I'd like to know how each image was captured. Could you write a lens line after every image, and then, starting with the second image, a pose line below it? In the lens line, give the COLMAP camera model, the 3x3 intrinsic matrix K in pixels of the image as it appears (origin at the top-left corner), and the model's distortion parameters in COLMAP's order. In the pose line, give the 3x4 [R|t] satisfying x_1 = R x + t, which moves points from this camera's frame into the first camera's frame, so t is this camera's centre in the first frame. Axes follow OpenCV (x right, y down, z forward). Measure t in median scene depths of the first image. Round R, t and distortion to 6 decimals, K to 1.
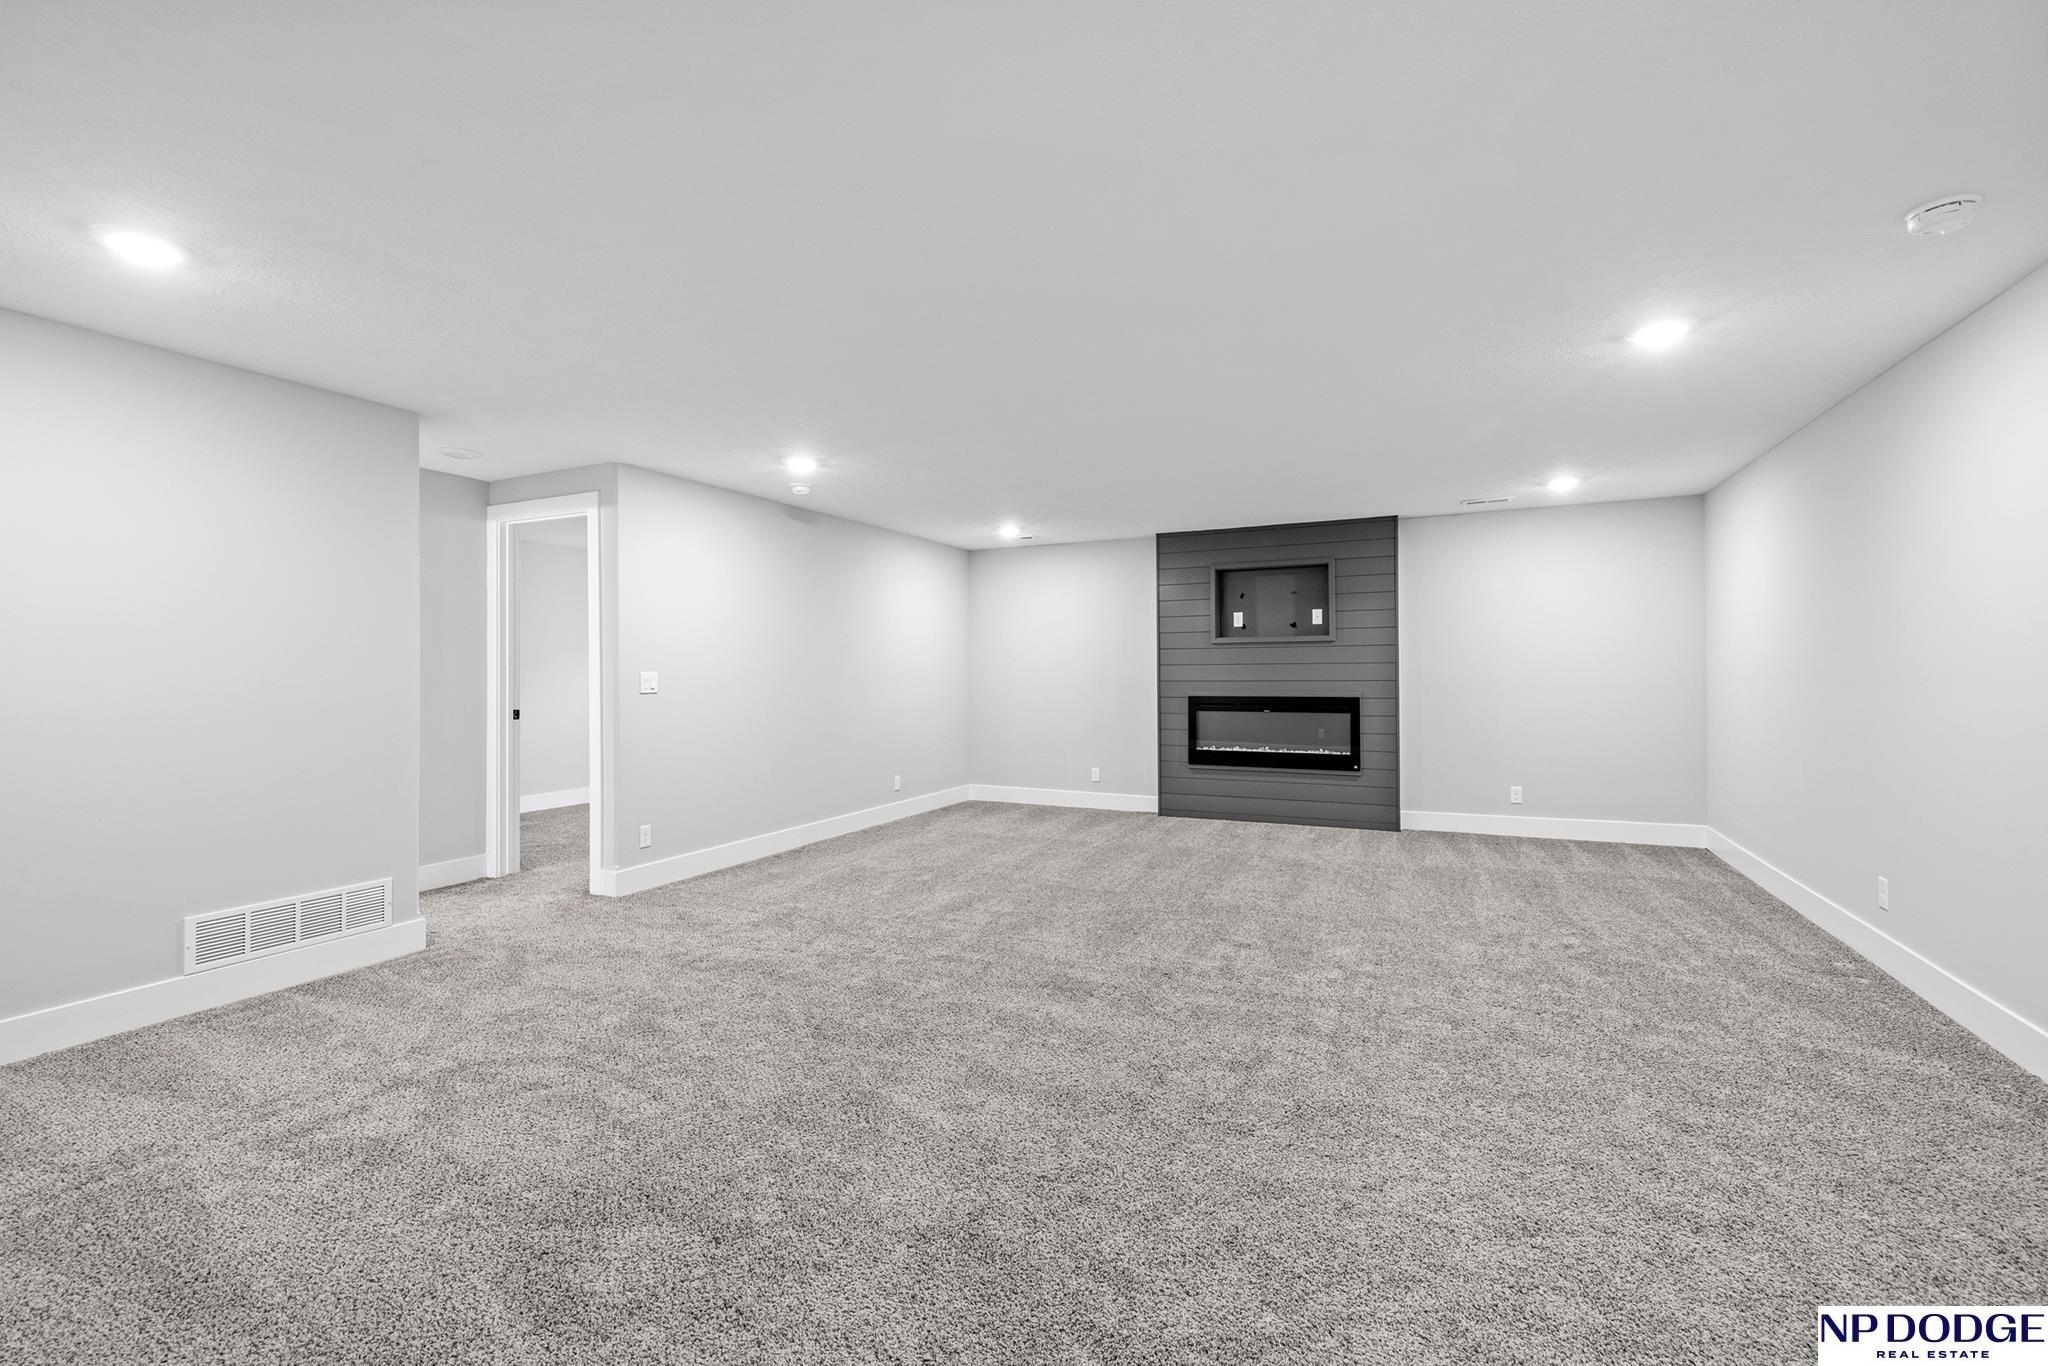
lens RADIAL K [[859.6, 0, 1024.0], [0, 859.6, 683.0], [0, 0, 1]] dist [-0.023523, -0.000098]
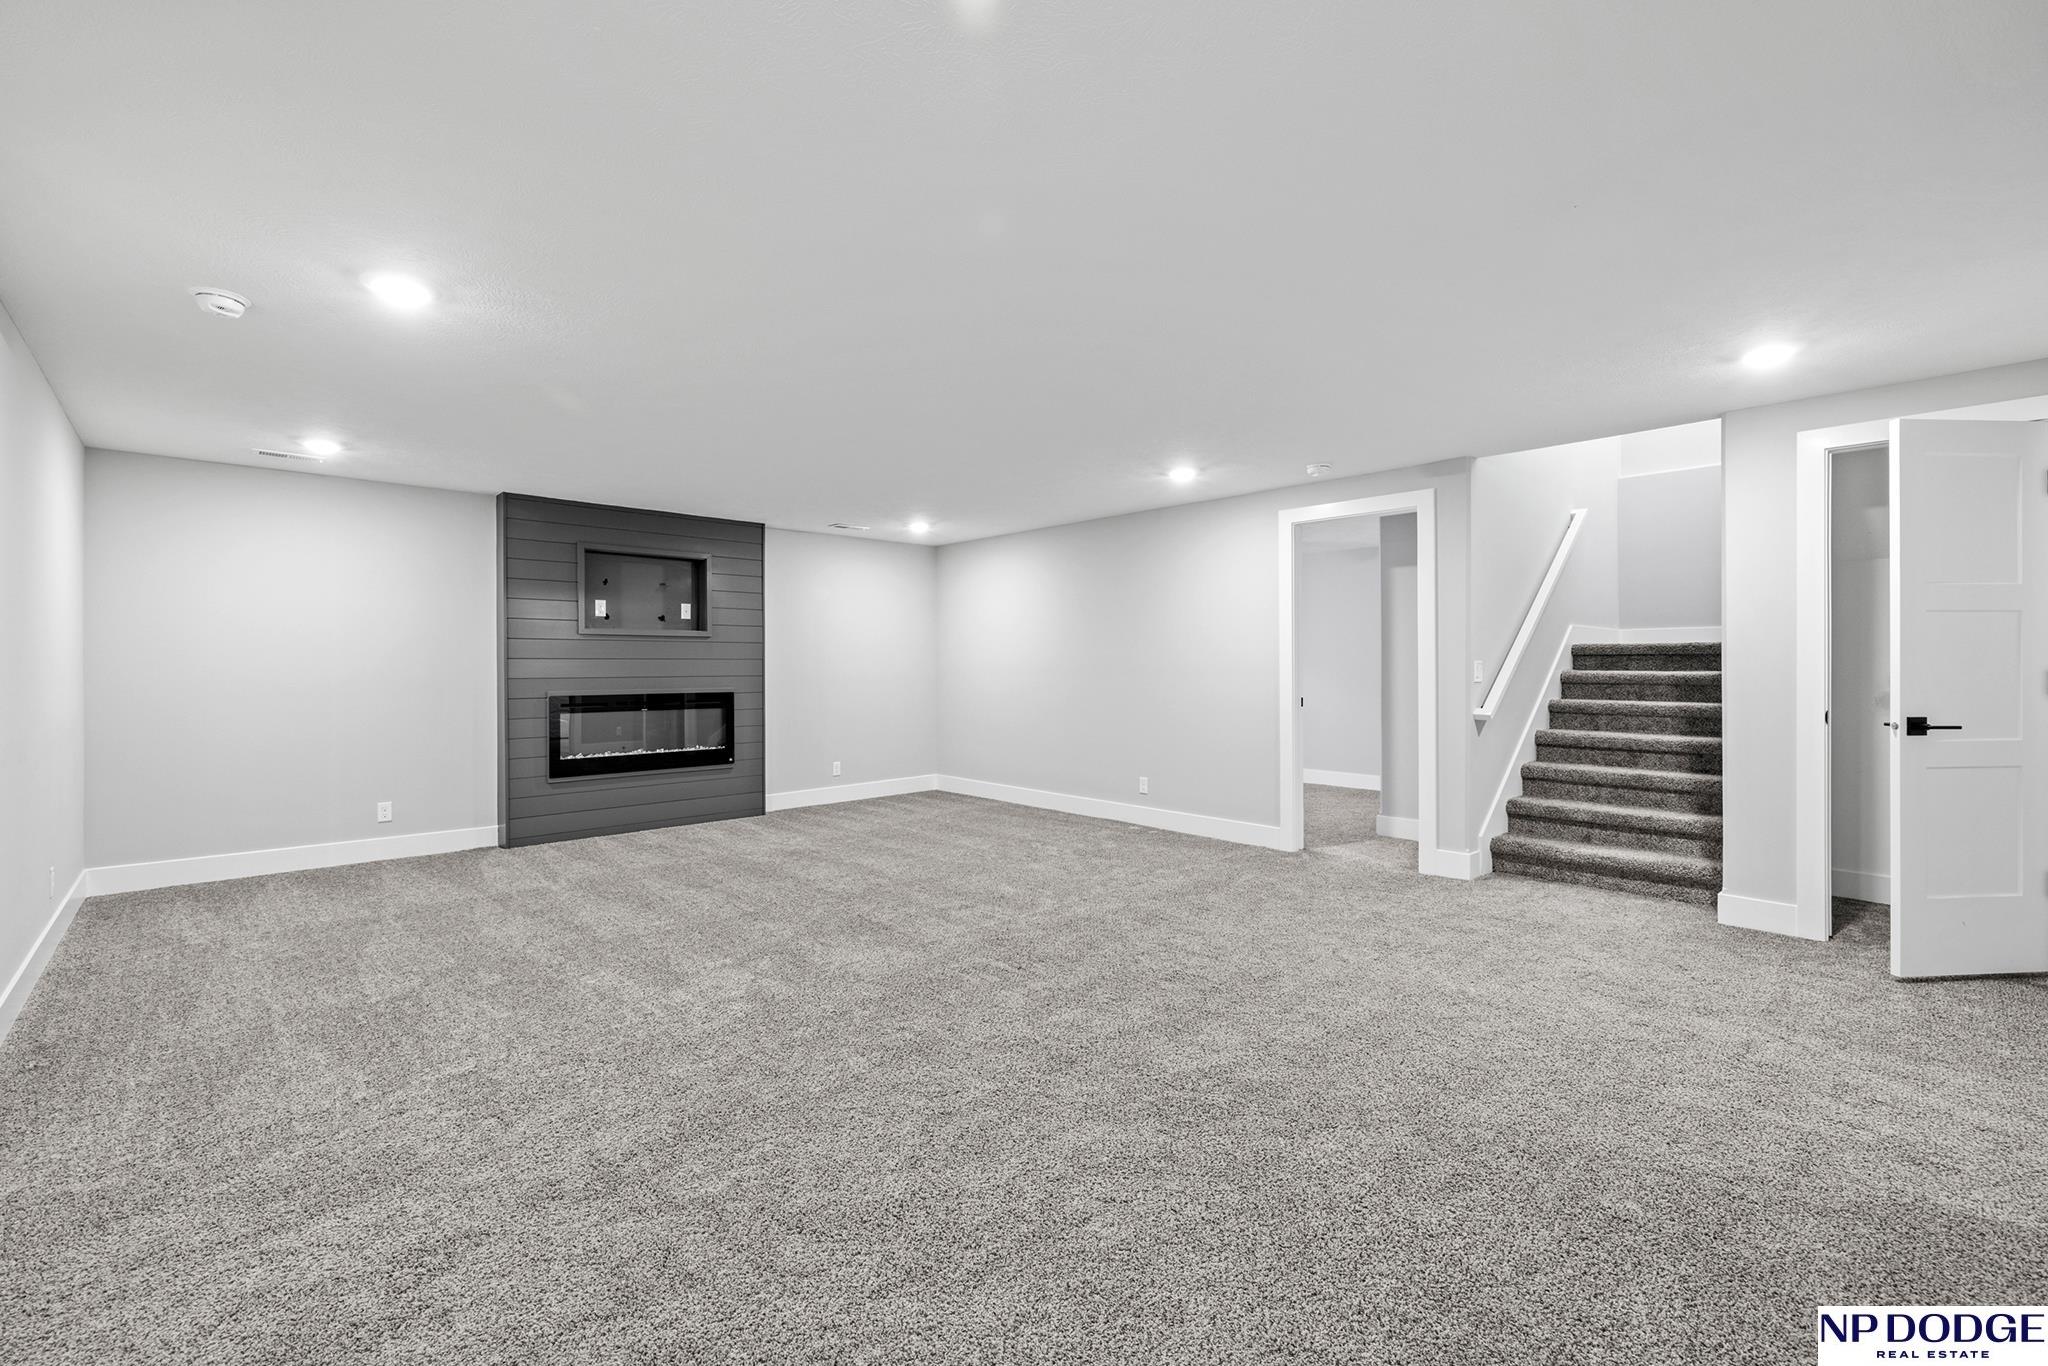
lens RADIAL K [[859.6, 0, 1024.0], [0, 859.6, 683.0], [0, 0, 1]] dist [-0.023523, -0.000098]
pose [[0.353759, -0.015209, 0.935213, -0.448105], [0.010281, 0.999871, 0.012371, -0.003446], [-0.935280, 0.005239, 0.353869, 0.297794]]
